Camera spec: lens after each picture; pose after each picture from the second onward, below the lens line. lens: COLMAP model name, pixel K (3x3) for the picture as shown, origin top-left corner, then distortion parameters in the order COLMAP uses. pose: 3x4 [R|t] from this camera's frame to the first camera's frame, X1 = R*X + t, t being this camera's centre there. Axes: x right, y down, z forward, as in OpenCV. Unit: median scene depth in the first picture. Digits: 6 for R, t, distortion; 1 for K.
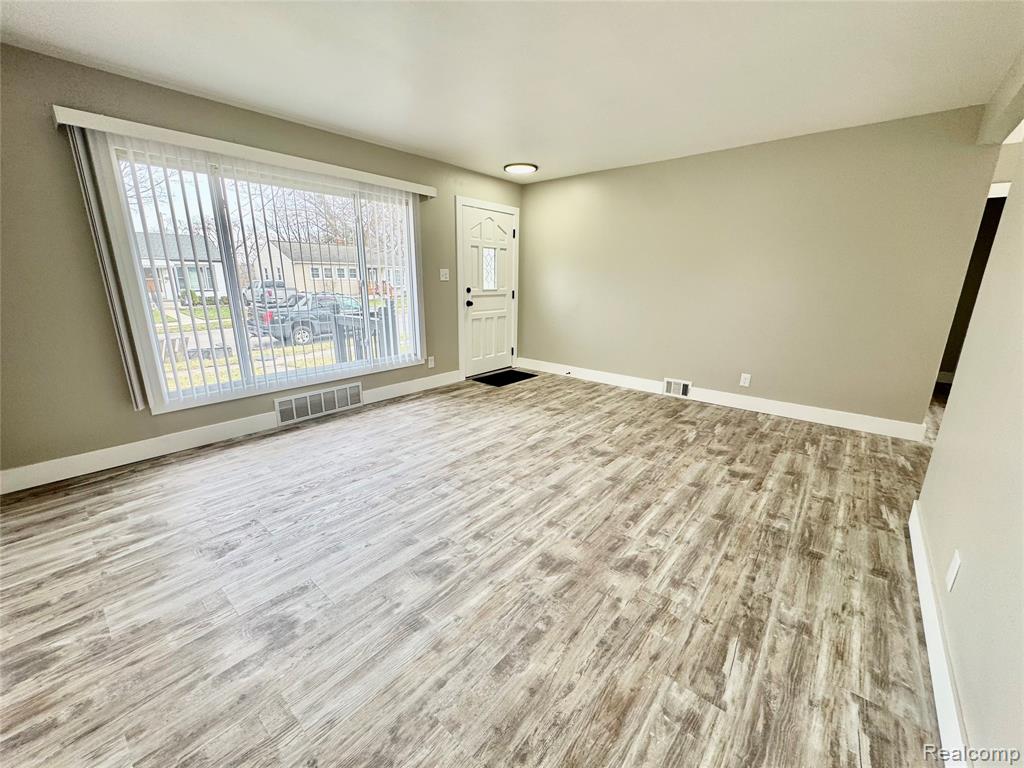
lens RADIAL K [[408.5, 0, 507.9], [0, 408.5, 383.5], [0, 0, 1]] dist [-0.003190, 0.000574]
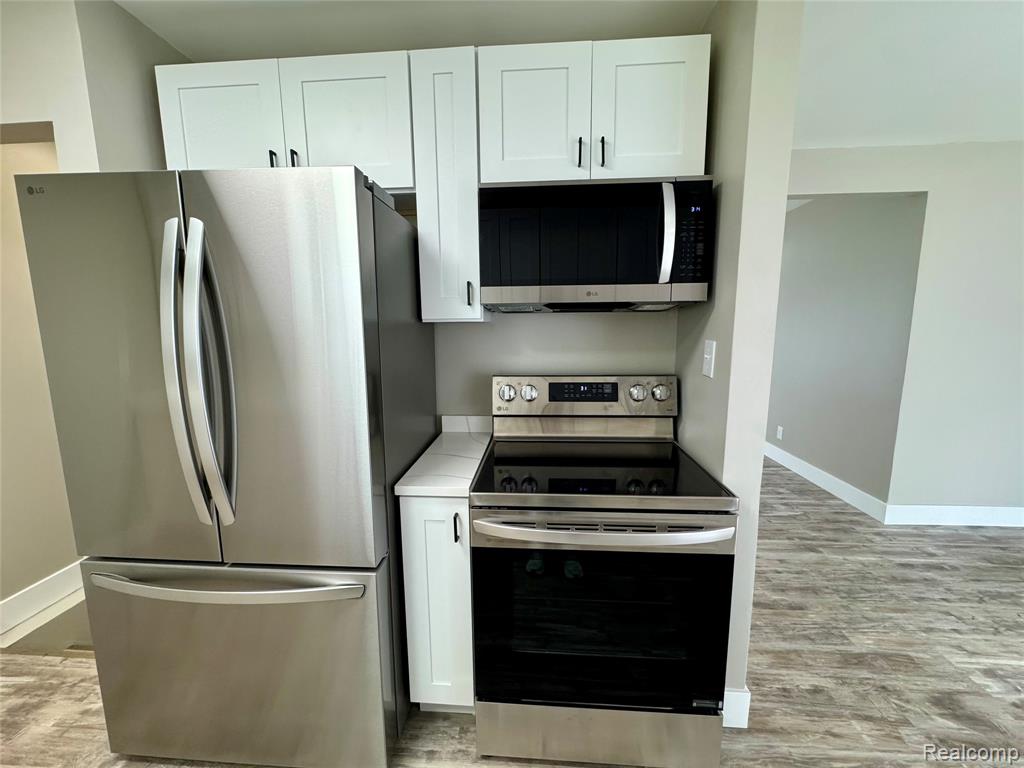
lens RADIAL K [[408.5, 0, 514.4], [0, 408.5, 381.2], [0, 0, 1]] dist [-0.003190, 0.000574]
pose [[0.602010, 0.096799, -0.792600, 1.290636], [-0.189838, 0.981514, -0.024318, 0.020211], [0.775594, 0.165106, 0.609257, -0.181375]]
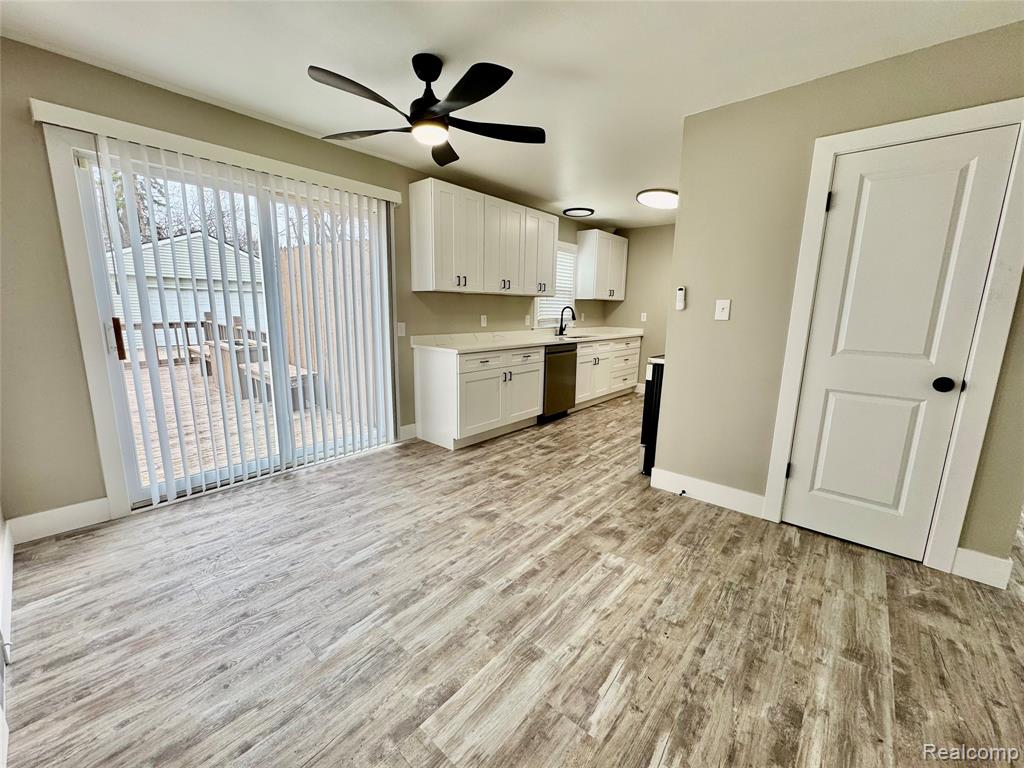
lens RADIAL K [[408.5, 0, 507.6], [0, 408.5, 383.7], [0, 0, 1]] dist [-0.003190, 0.000574]
pose [[-0.999627, -0.027273, 0.001743, 1.467421], [-0.023931, 0.904359, 0.426101, -0.283201], [-0.013197, 0.425900, -0.904674, 1.151034]]
